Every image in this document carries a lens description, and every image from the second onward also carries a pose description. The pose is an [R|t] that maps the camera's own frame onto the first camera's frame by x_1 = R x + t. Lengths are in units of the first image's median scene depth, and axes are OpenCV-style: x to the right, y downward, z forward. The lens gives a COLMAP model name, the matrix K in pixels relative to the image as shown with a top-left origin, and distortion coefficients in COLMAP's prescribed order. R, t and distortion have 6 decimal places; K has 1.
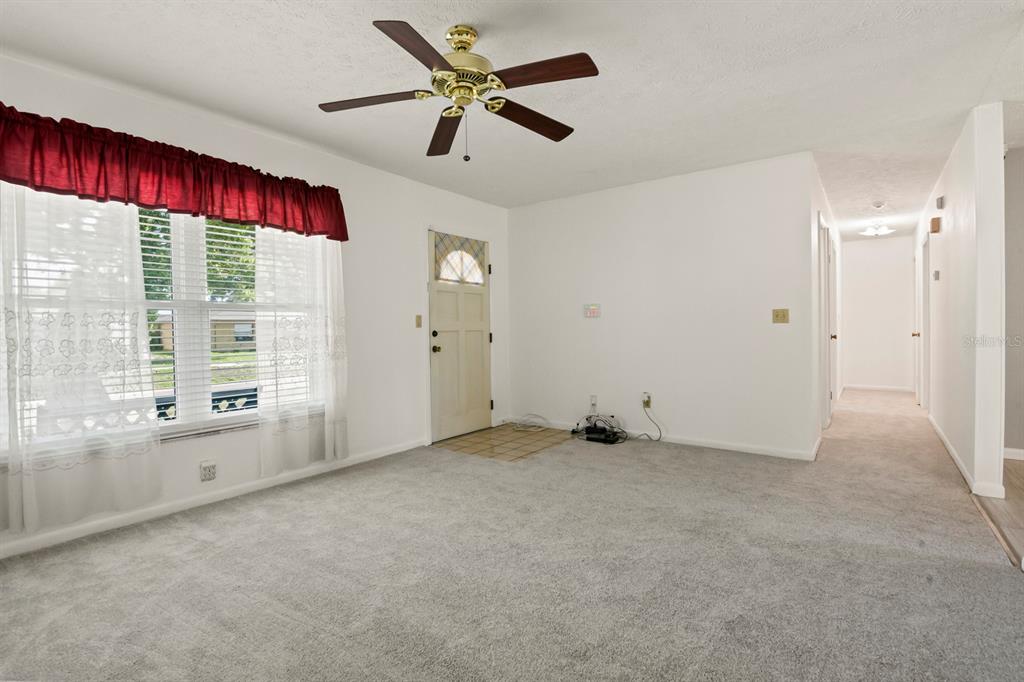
lens RADIAL K [[492.3, 0, 512.0], [0, 492.3, 341.0], [0, 0, 1]] dist [-0.044262, -0.000119]
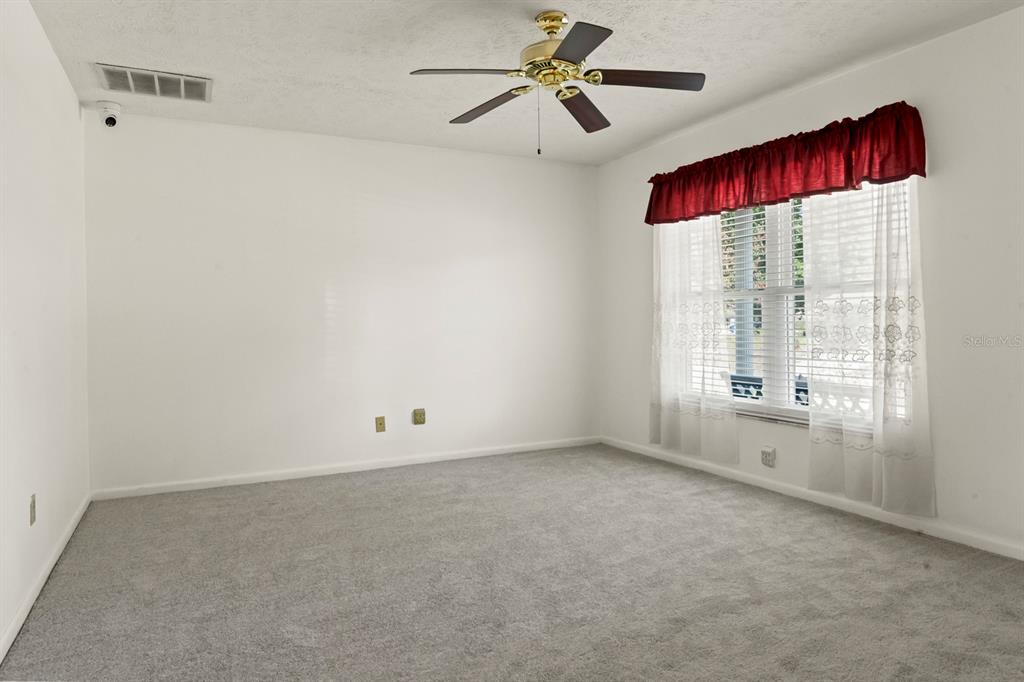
lens RADIAL K [[649.6, 0, 511.9], [0, 649.6, 320.3], [0, 0, 1]] dist [0.001069, 0.000406]
pose [[-0.457407, 0.018921, -0.889056, 0.784643], [-0.004670, 0.999709, 0.023678, -0.042412], [0.889245, 0.014983, -0.457185, 1.100860]]
